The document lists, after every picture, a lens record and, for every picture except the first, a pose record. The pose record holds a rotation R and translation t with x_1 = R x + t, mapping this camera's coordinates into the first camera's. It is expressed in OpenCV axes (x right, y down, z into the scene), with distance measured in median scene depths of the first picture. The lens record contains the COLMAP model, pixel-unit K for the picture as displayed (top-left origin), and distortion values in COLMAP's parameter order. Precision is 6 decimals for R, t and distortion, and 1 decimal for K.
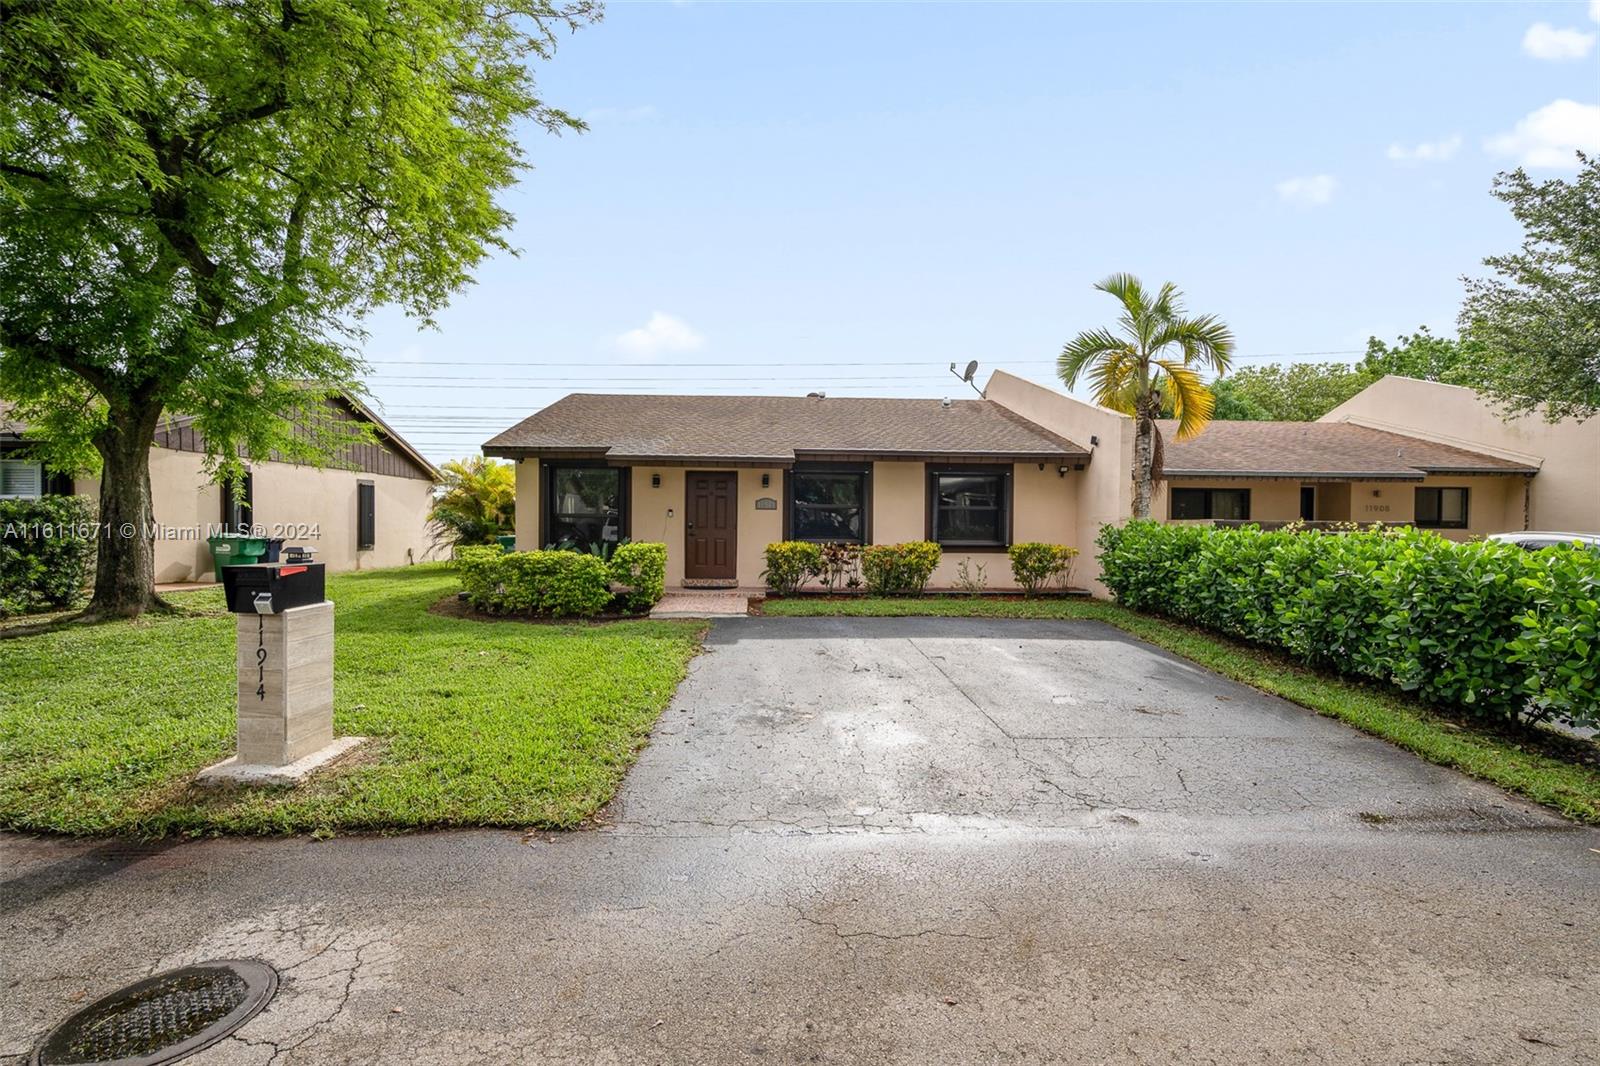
lens RADIAL K [[730.7, 0, 798.4], [0, 730.7, 524.2], [0, 0, 1]] dist [-0.001341, 0.001639]
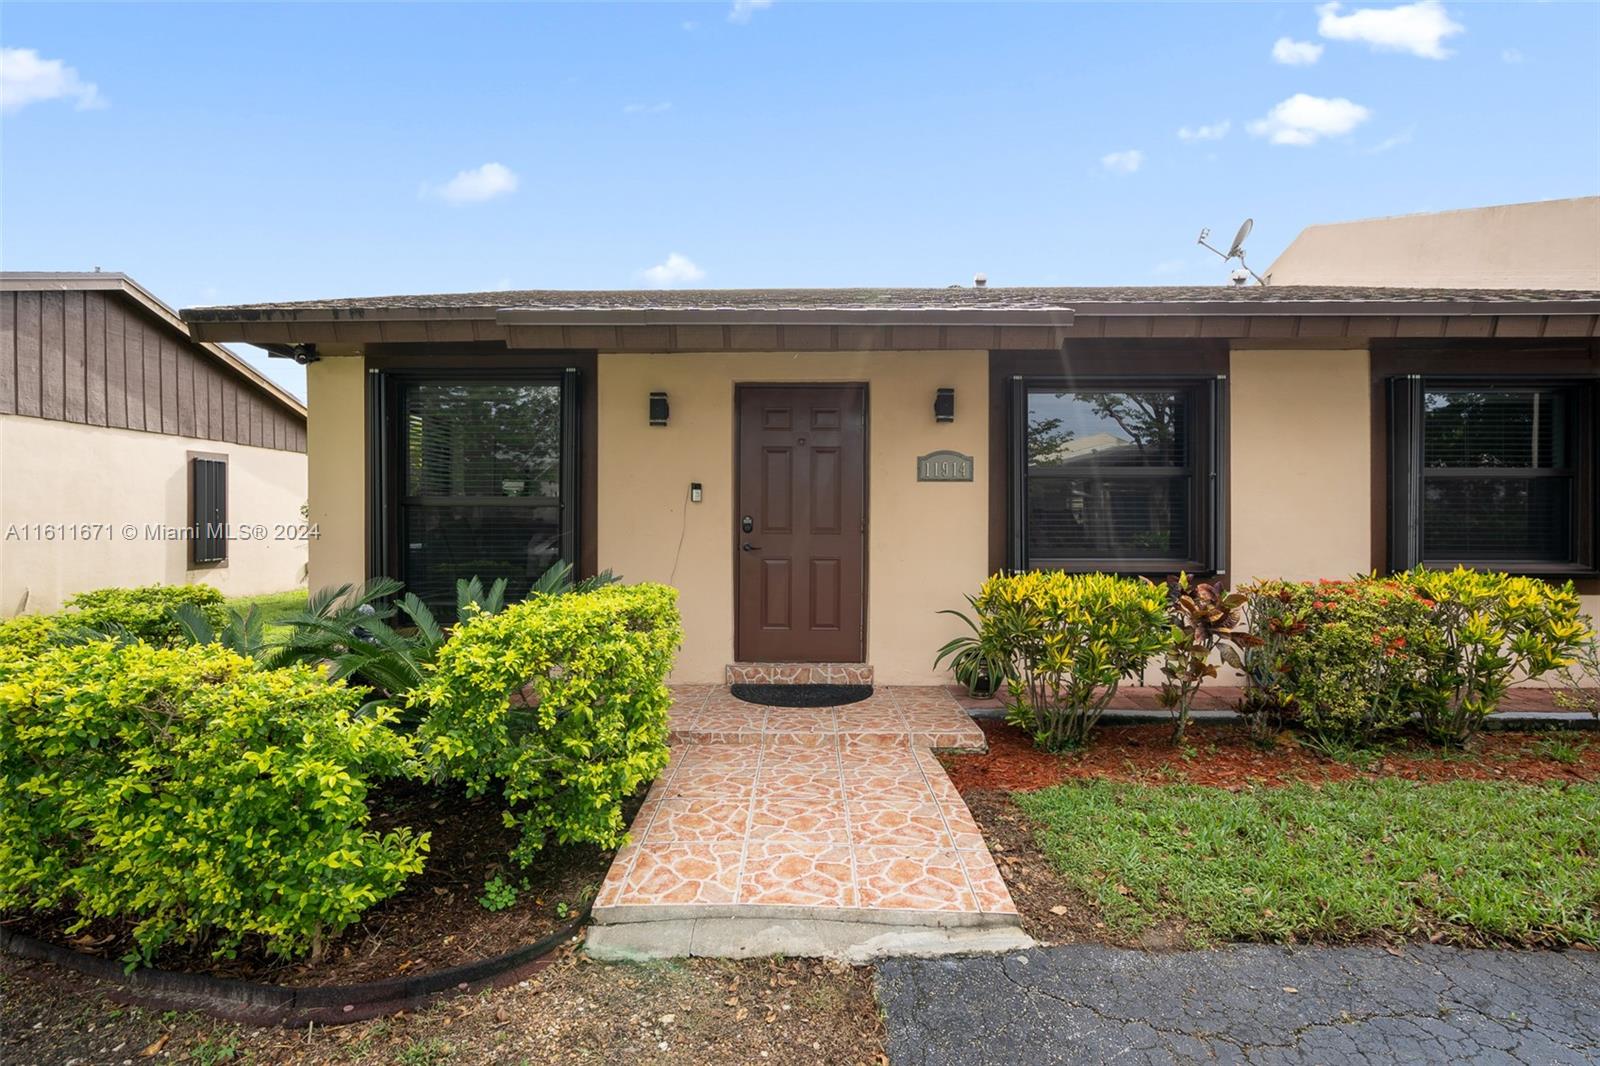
lens RADIAL K [[730.7, 0, 798.4], [0, 730.7, 524.2], [0, 0, 1]] dist [-0.001341, 0.001639]
pose [[0.998362, -0.006902, -0.056790, -0.099852], [0.007123, 0.999968, 0.003683, 0.000308], [0.056763, -0.004082, 0.998379, 0.619026]]
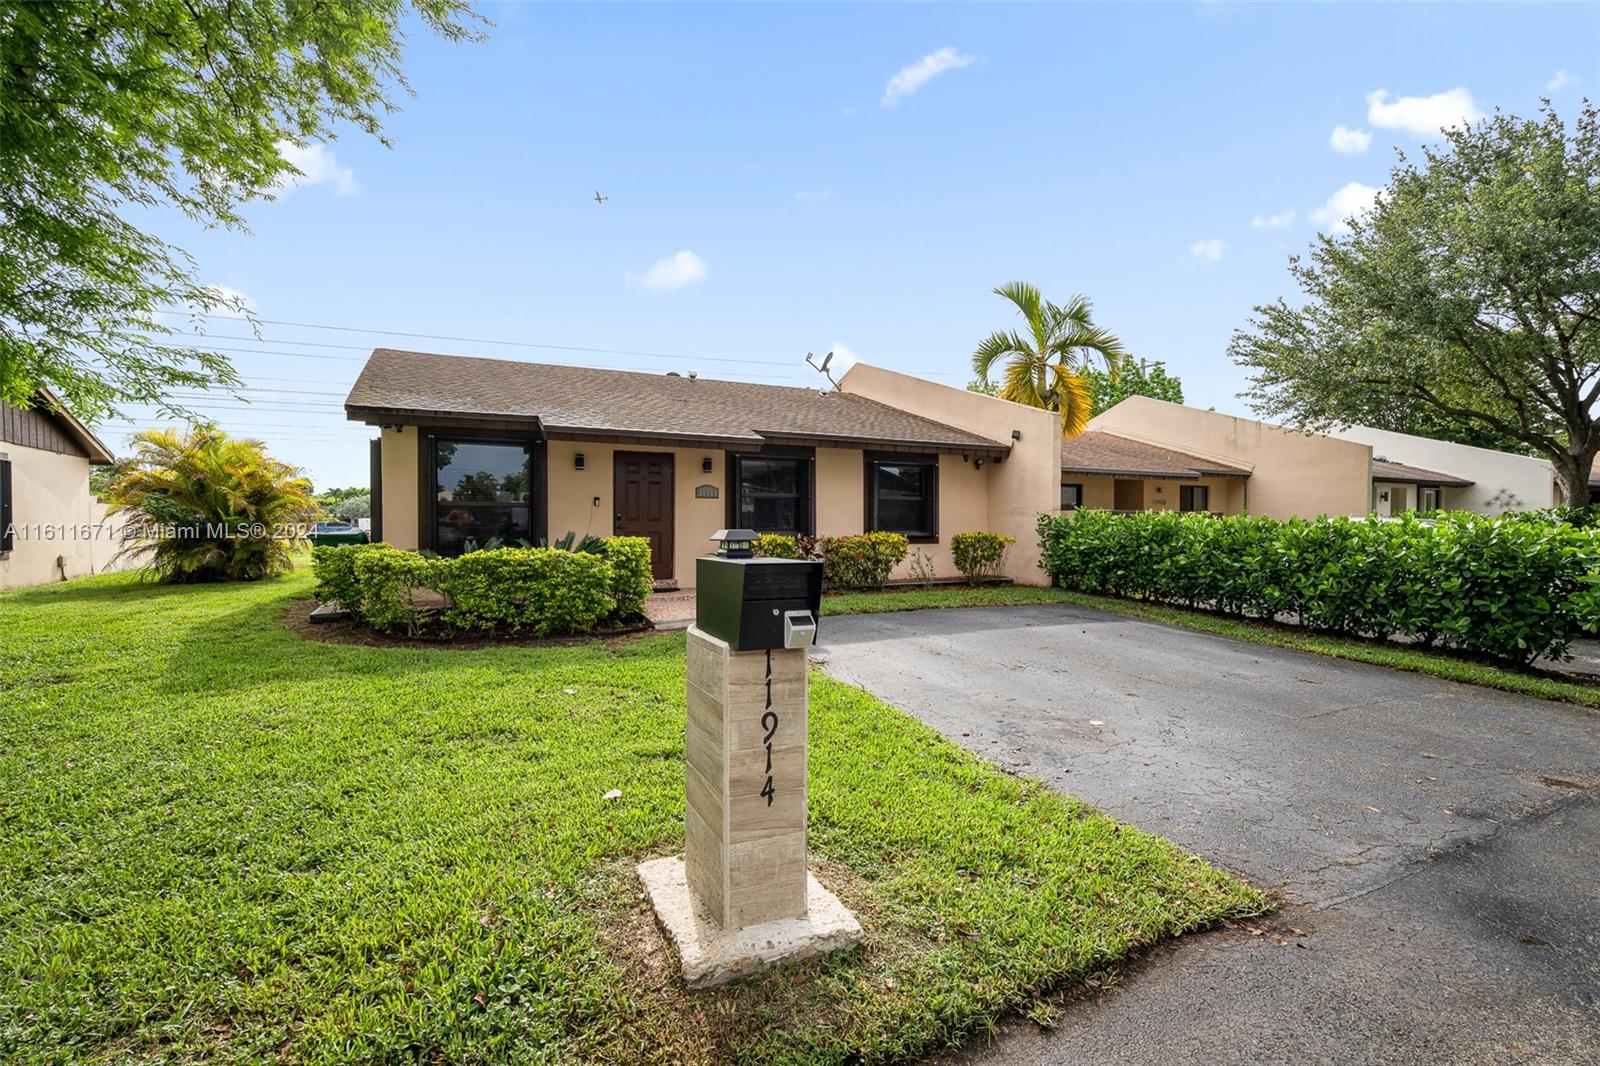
lens RADIAL K [[730.7, 0, 798.4], [0, 730.7, 524.2], [0, 0, 1]] dist [-0.001341, 0.001639]
pose [[0.910174, -0.006948, 0.414168, -0.309455], [0.006055, 0.999976, 0.003469, 0.008711], [-0.414182, -0.000649, 0.910194, 0.160473]]
